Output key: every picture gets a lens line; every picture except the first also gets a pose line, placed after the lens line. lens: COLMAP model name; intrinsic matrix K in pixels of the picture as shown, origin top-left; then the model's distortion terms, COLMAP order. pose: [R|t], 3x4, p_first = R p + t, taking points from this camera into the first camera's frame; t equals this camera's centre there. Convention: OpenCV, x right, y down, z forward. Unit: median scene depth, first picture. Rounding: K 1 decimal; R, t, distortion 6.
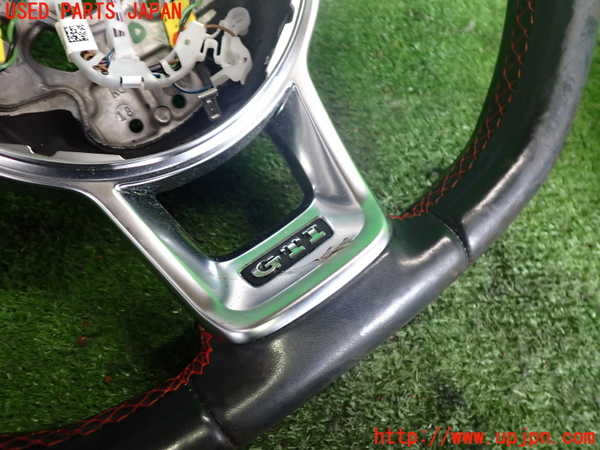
lens RADIAL K [[525.9, 0, 302.7], [0, 525.9, 225.1], [0, 0, 1]] dist [0.014786, -0.018146]
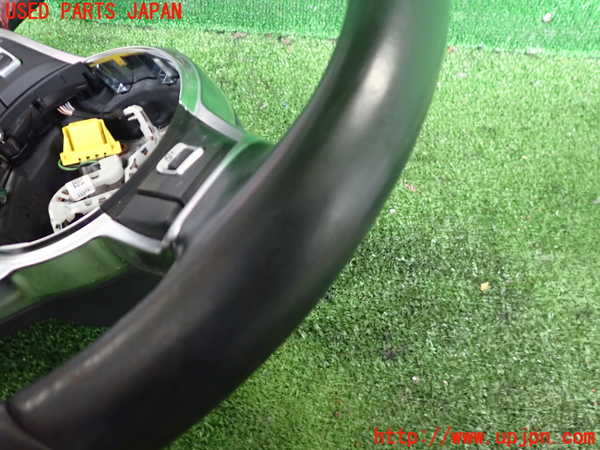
lens RADIAL K [[525.9, 0, 298.9], [0, 525.9, 222.5], [0, 0, 1]] dist [0.014786, -0.018146]
pose [[0.991021, 0.074818, -0.110815, -0.286365], [-0.095475, 0.976197, -0.194740, 0.000989], [0.093607, 0.203571, 0.974575, -0.353241]]
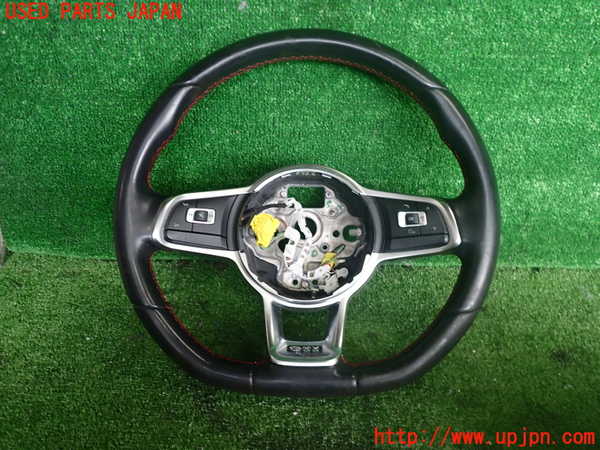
lens RADIAL K [[525.9, 0, 297.0], [0, 525.9, 221.9], [0, 0, 1]] dist [0.014786, -0.018146]
pose [[0.997675, -0.009326, -0.067516, -0.064773], [-0.021888, 0.894288, -0.446957, -0.101090], [0.064547, 0.447395, 0.892004, -0.893907]]
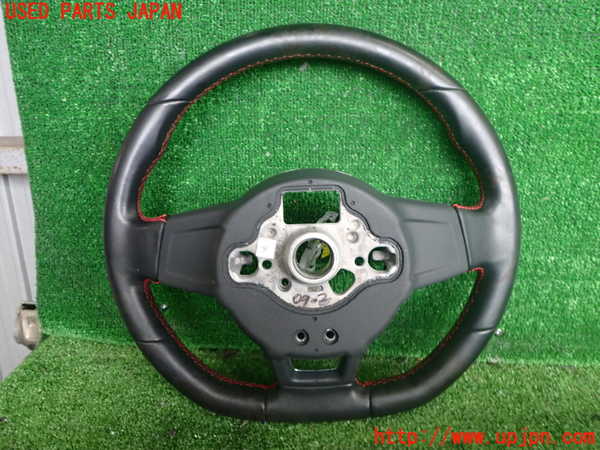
lens RADIAL K [[525.9, 0, 298.3], [0, 525.9, 223.4], [0, 0, 1]] dist [0.014786, -0.018146]
pose [[0.986213, -0.023342, -0.163827, -0.118066], [-0.088120, 0.763886, -0.639306, -0.064580], [0.140068, 0.644928, 0.751298, -0.570582]]
